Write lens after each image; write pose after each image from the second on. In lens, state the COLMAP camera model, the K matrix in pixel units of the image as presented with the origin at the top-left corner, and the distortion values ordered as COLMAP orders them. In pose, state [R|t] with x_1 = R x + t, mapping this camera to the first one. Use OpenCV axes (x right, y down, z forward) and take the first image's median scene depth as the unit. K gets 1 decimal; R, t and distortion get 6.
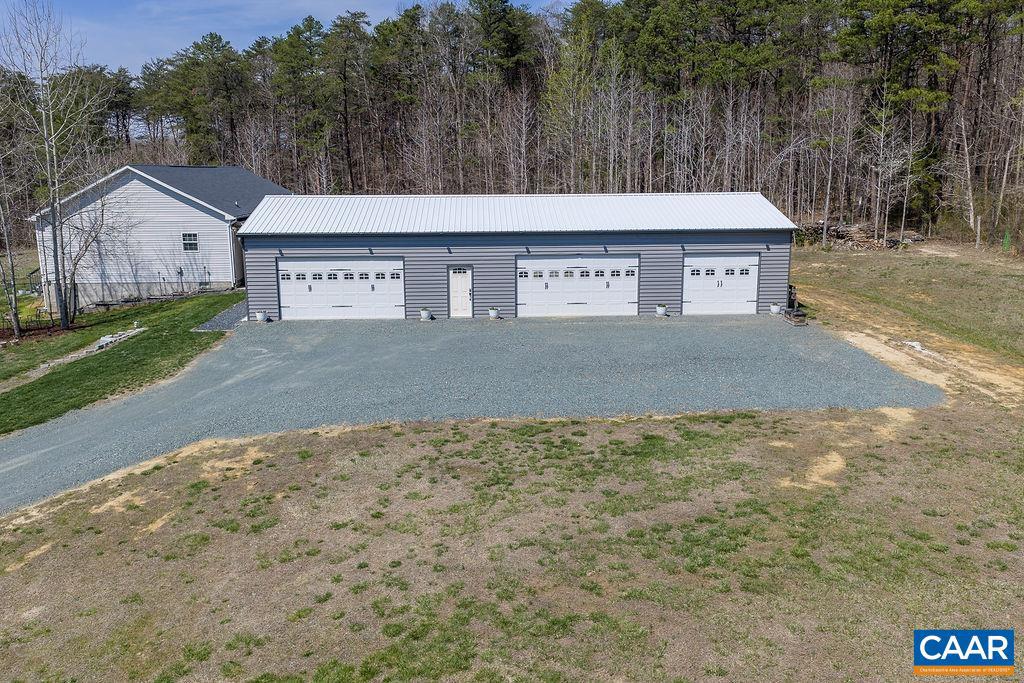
lens RADIAL K [[847.2, 0, 511.0], [0, 847.2, 337.7], [0, 0, 1]] dist [0.017307, -0.030478]
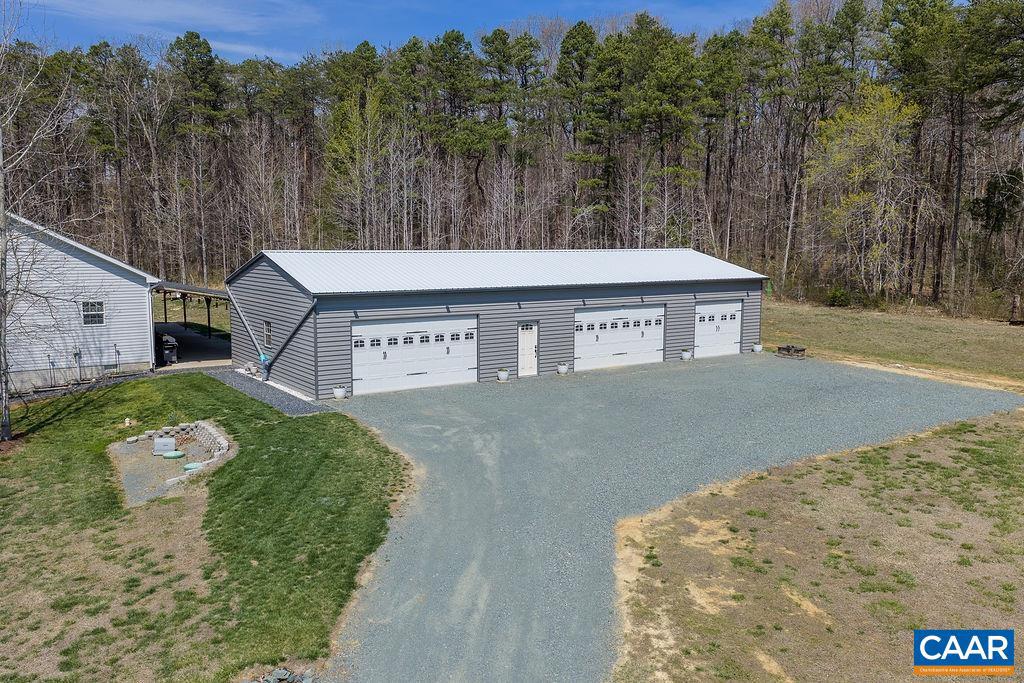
lens RADIAL K [[847.2, 0, 509.6], [0, 847.2, 342.4], [0, 0, 1]] dist [0.017307, -0.030478]
pose [[0.850074, -0.055681, 0.523712, -0.577286], [0.095876, 0.994140, -0.049926, -0.016546], [-0.517863, 0.092653, 0.850431, 0.207066]]
